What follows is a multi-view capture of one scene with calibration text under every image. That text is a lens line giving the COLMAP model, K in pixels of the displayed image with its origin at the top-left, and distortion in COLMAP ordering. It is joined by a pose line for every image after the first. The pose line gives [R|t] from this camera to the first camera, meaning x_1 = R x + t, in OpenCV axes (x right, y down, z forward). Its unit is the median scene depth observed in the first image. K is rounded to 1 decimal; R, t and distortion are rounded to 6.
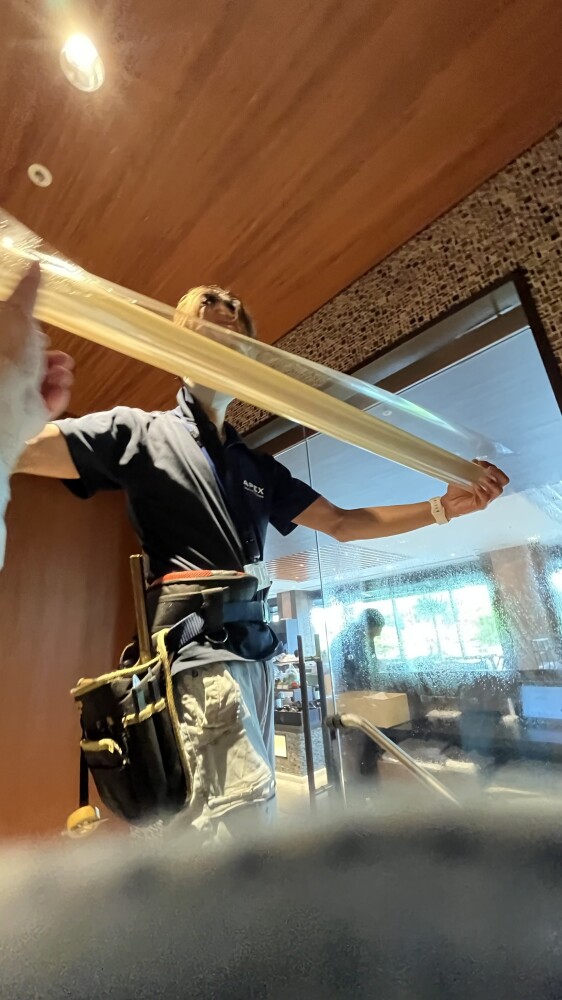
lens RADIAL K [[405.4, 0, 284.0], [0, 405.4, 499.8], [0, 0, 1]] dist [-0.000399, -0.000519]
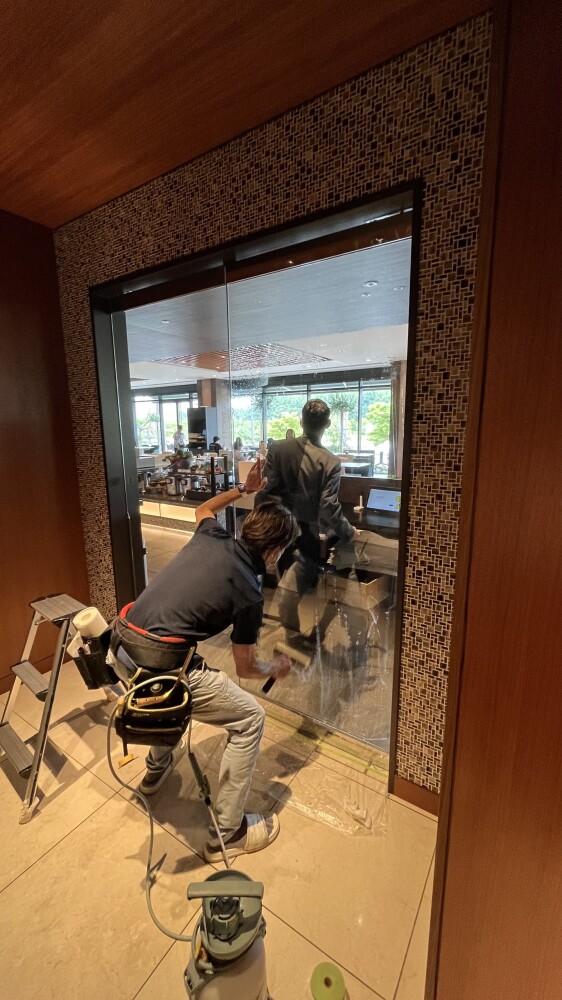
lens RADIAL K [[410.0, 0, 279.3], [0, 410.0, 500.5], [0, 0, 1]] dist [-0.001254, -0.000090]
pose [[0.981803, 0.029940, 0.187529, 0.004349], [-0.119777, 0.863933, 0.489156, -0.174601], [-0.147367, -0.502716, 0.851798, -0.203091]]
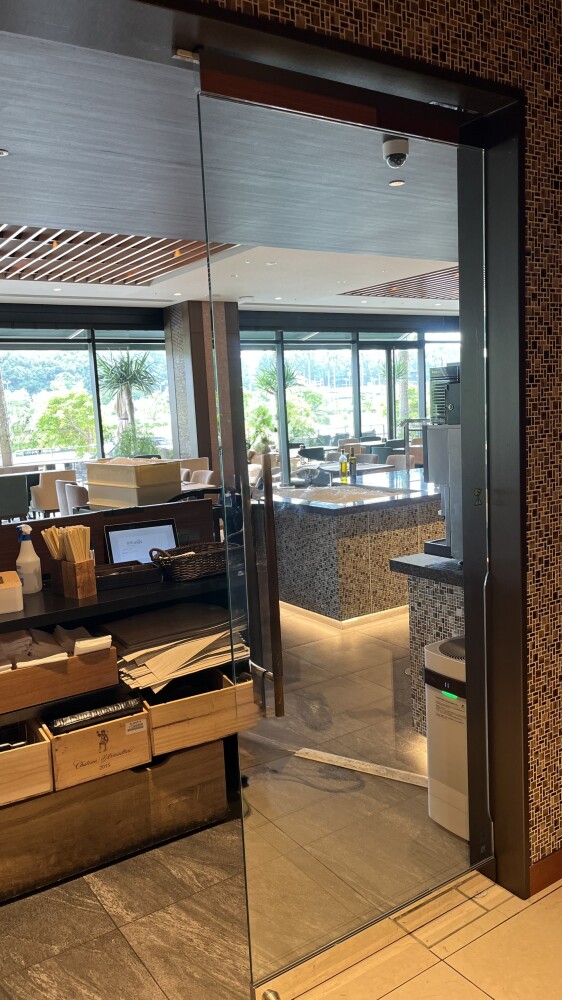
lens RADIAL K [[752.7, 0, 284.4], [0, 752.7, 504.7], [0, 0, 1]] dist [0.079386, -0.117532]
pose [[0.212708, -0.068550, 0.974708, -0.736285], [-0.304240, 0.943302, 0.132735, 0.144392], [-0.928544, -0.324779, 0.179792, 0.502103]]
